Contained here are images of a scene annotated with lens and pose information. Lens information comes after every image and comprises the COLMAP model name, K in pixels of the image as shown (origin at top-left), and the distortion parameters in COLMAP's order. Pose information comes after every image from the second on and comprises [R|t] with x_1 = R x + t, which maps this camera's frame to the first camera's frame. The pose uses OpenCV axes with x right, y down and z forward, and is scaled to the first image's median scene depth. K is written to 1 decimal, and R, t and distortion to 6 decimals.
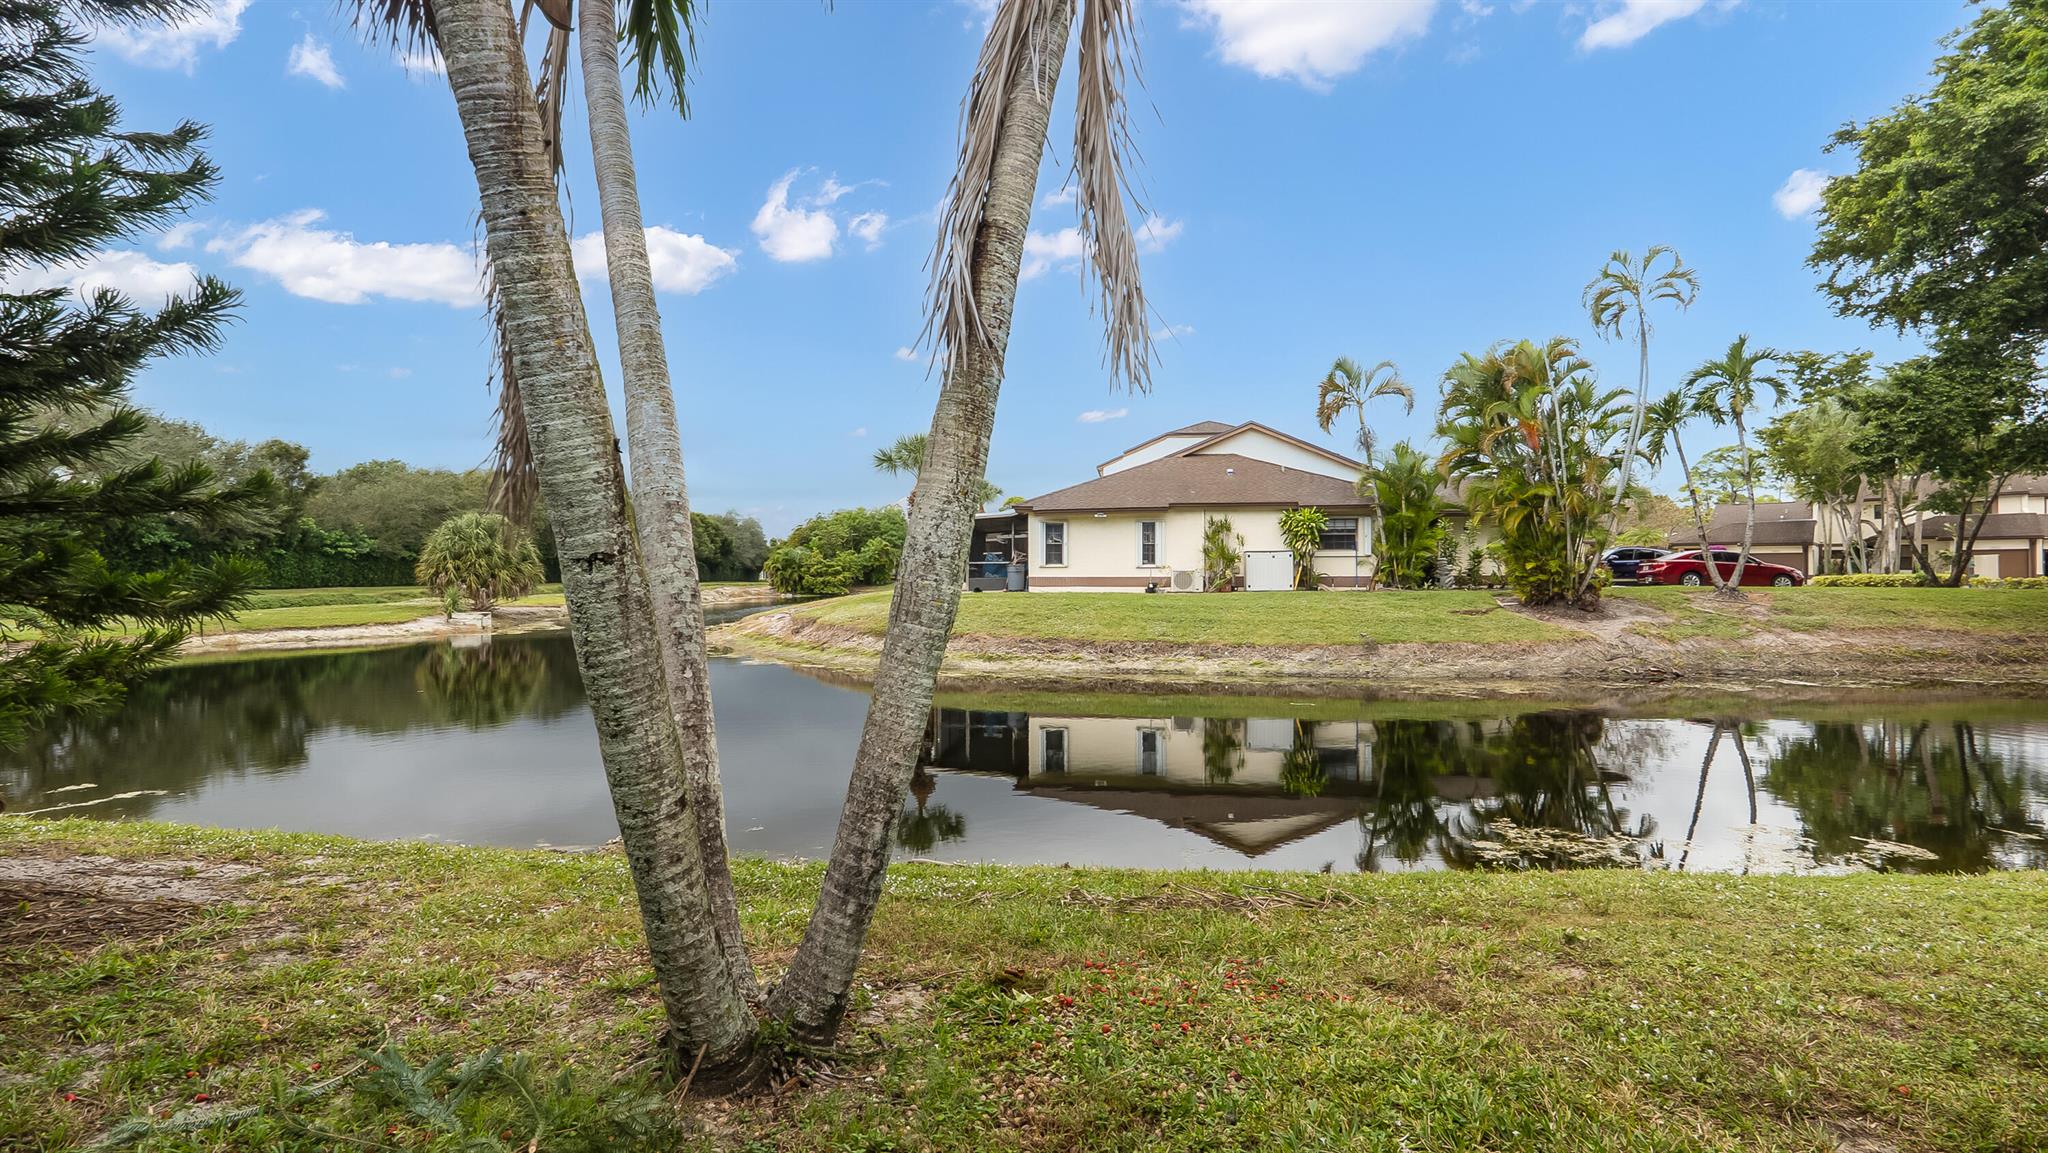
lens RADIAL K [[952.0, 0, 1028.2], [0, 952.0, 570.5], [0, 0, 1]] dist [-0.004324, 0.000767]
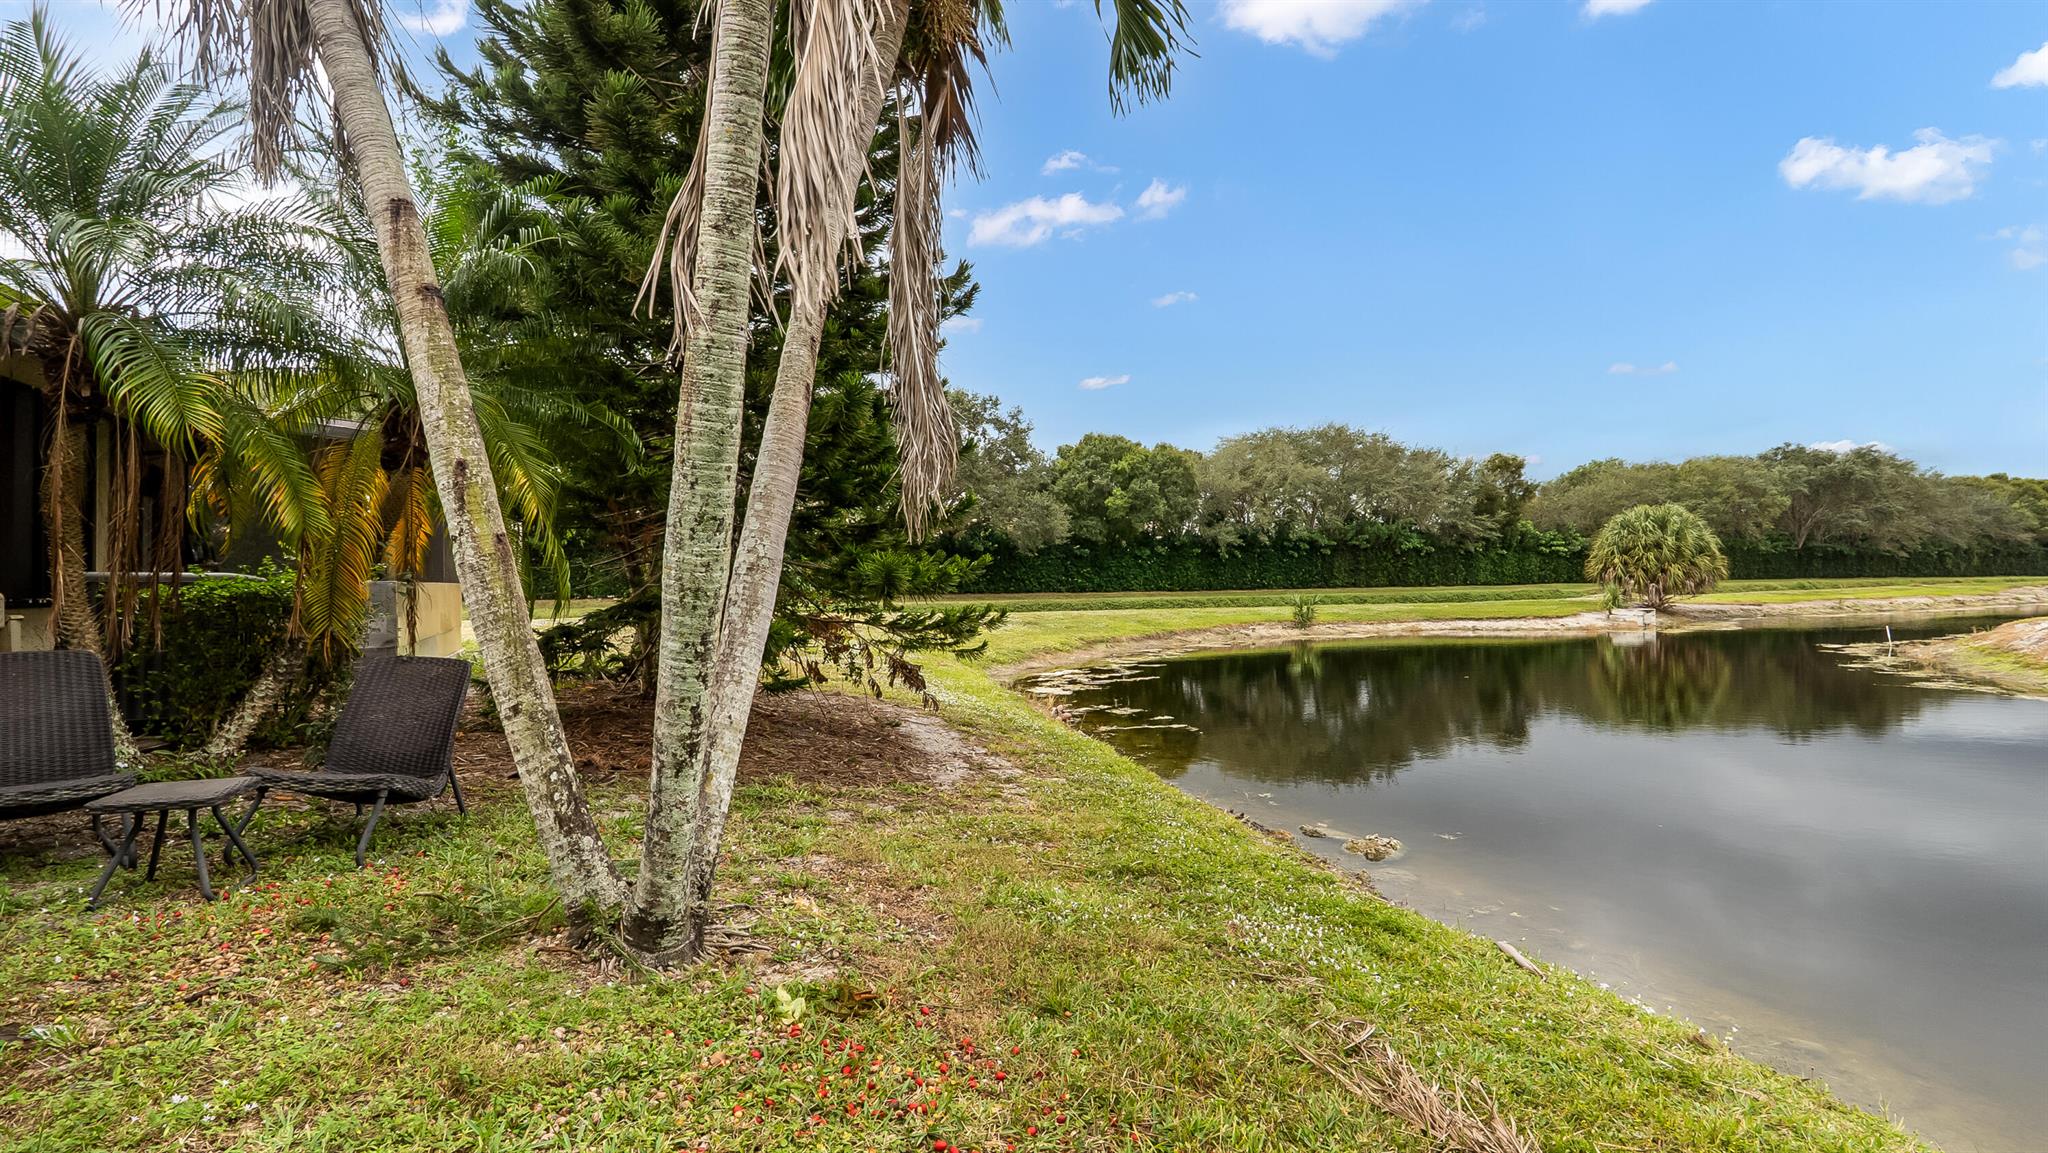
lens RADIAL K [[952.0, 0, 1022.4], [0, 952.0, 573.1], [0, 0, 1]] dist [-0.004324, 0.000767]
pose [[0.383487, -0.012861, -0.923457, 0.086201], [0.018476, 0.999810, -0.006252, 0.003318], [0.923361, -0.014664, 0.383652, 0.076844]]
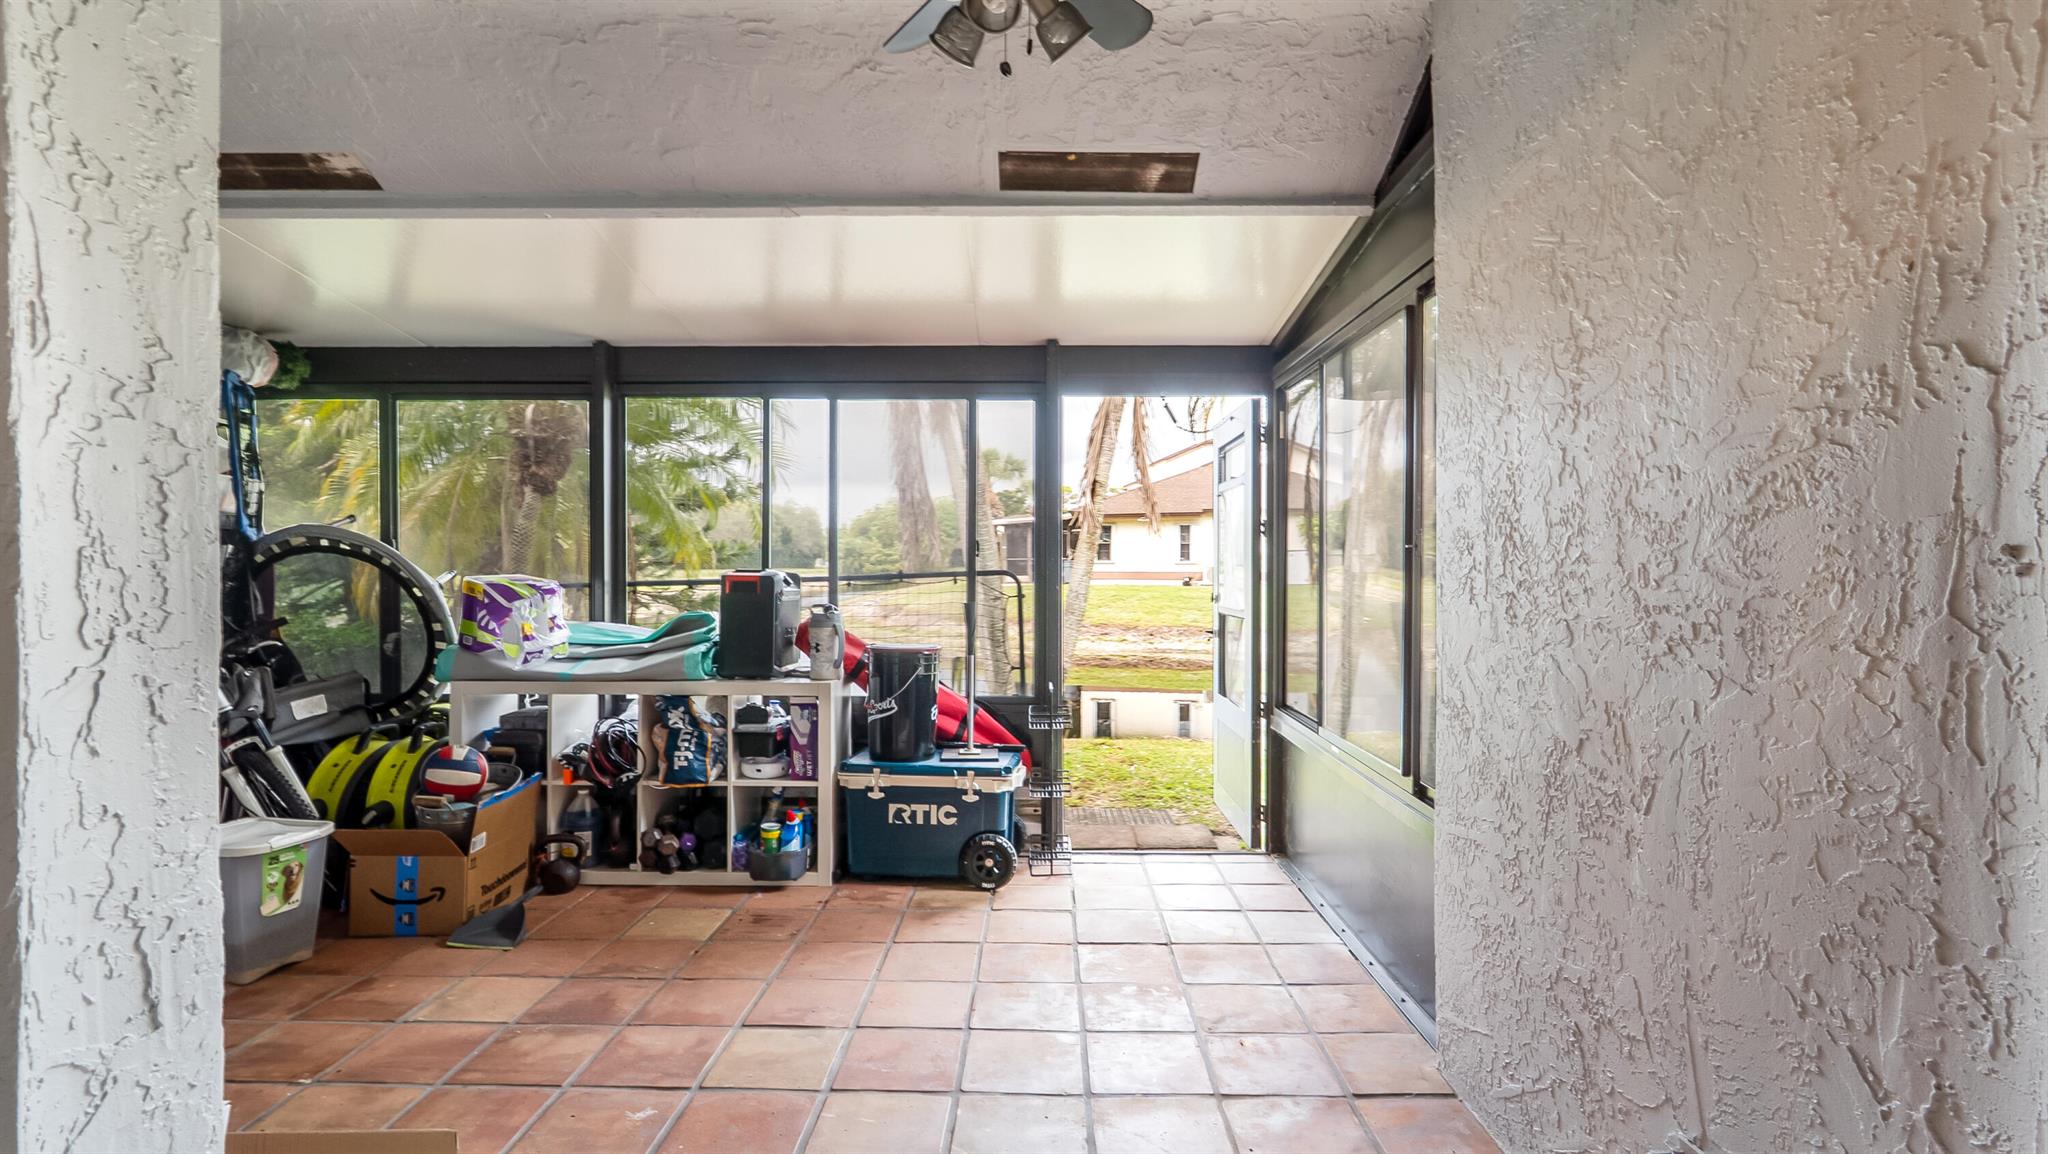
lens RADIAL K [[942.9, 0, 1032.4], [0, 942.9, 570.3], [0, 0, 1]] dist [-0.005136, -0.000980]
pose [[0.999044, 0.001756, -0.043692, -0.008937], [-0.001124, 0.999894, 0.014503, -0.010737], [0.043713, -0.014440, 0.998940, -0.155008]]
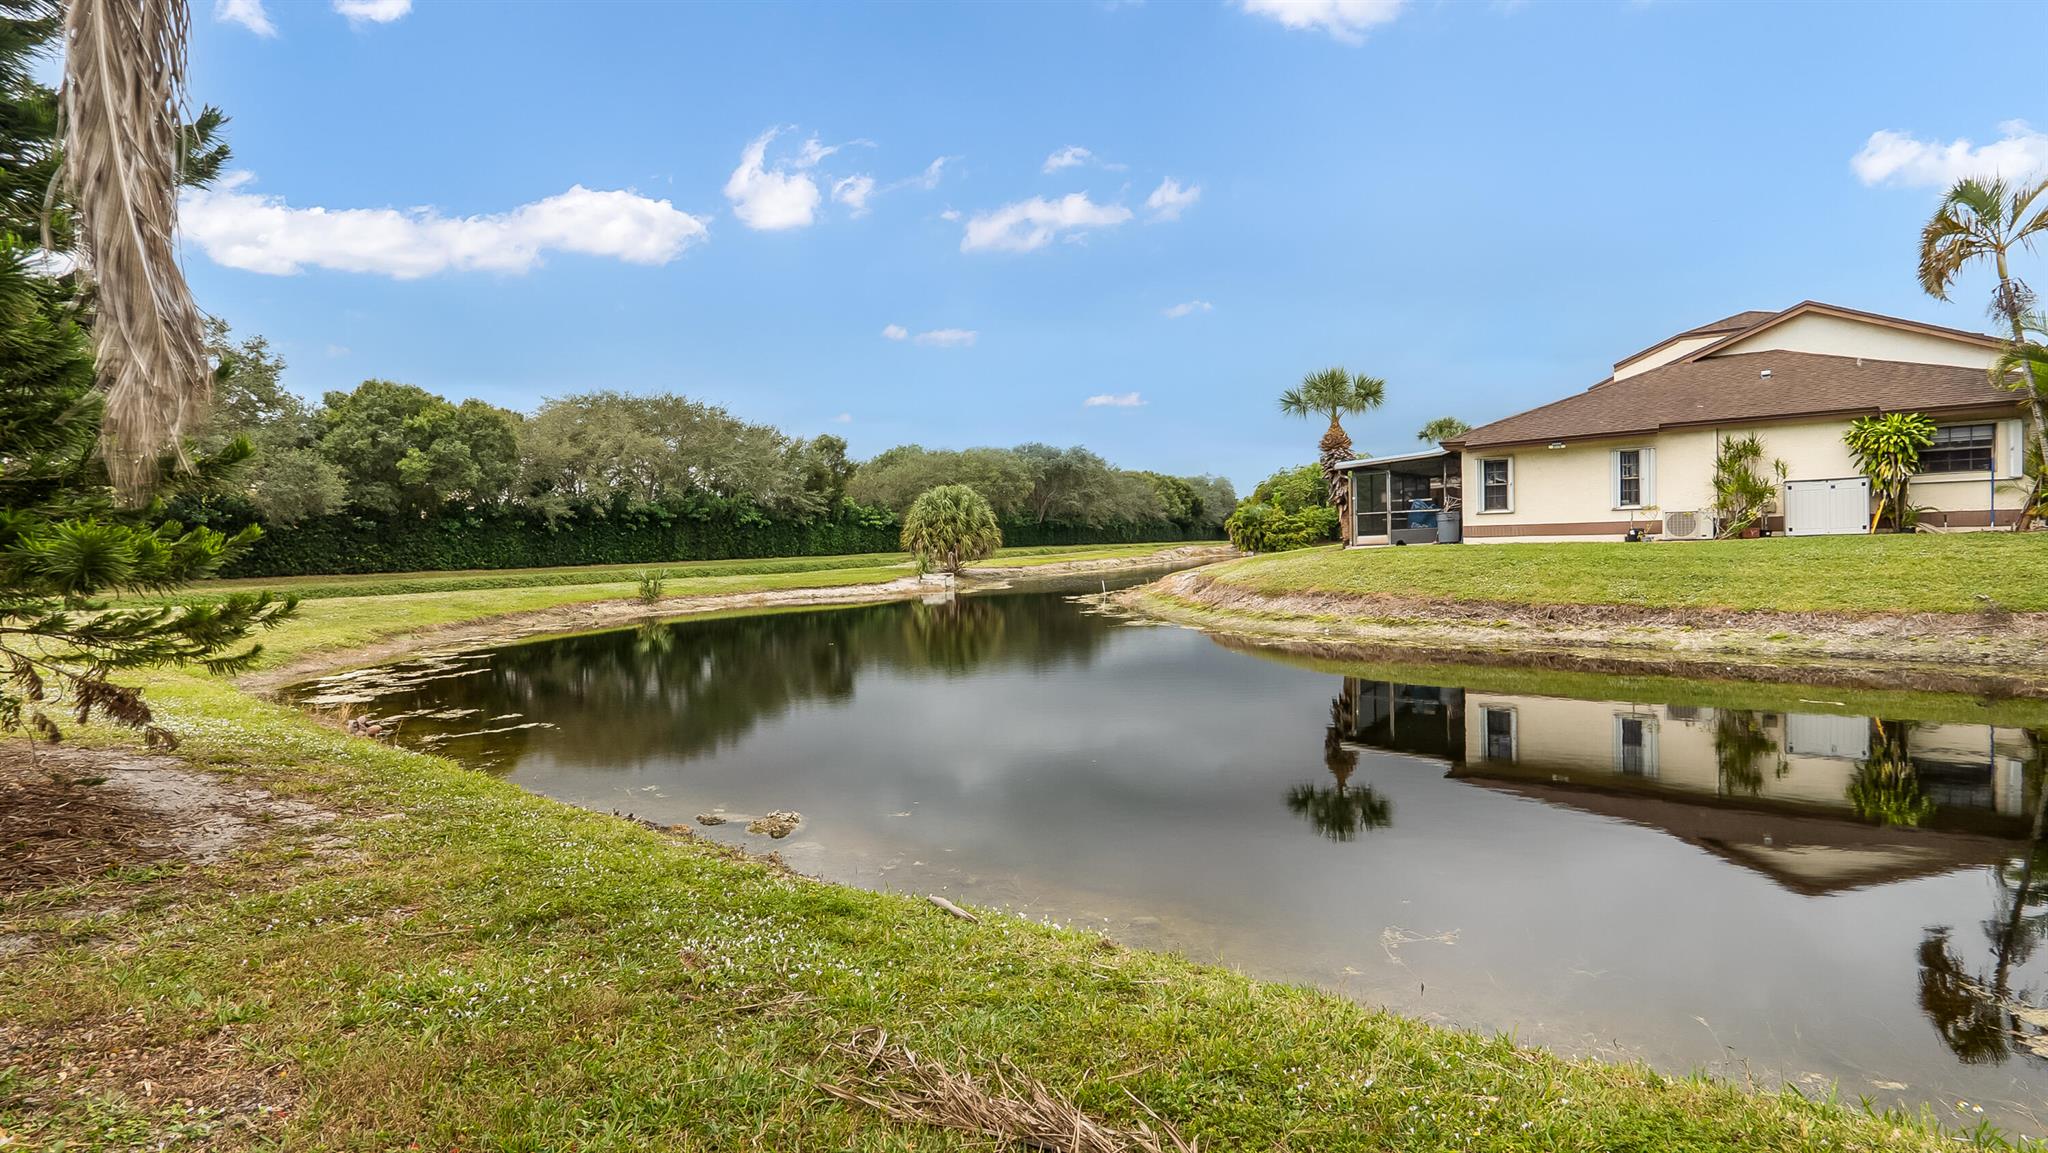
lens RADIAL K [[952.0, 0, 1019.1], [0, 952.0, 570.3], [0, 0, 1]] dist [-0.004324, 0.000767]
pose [[0.873680, -0.009414, -0.486410, 0.064088], [0.030857, 0.998872, 0.036092, 0.003022], [0.485522, -0.046542, 0.872985, 0.075758]]
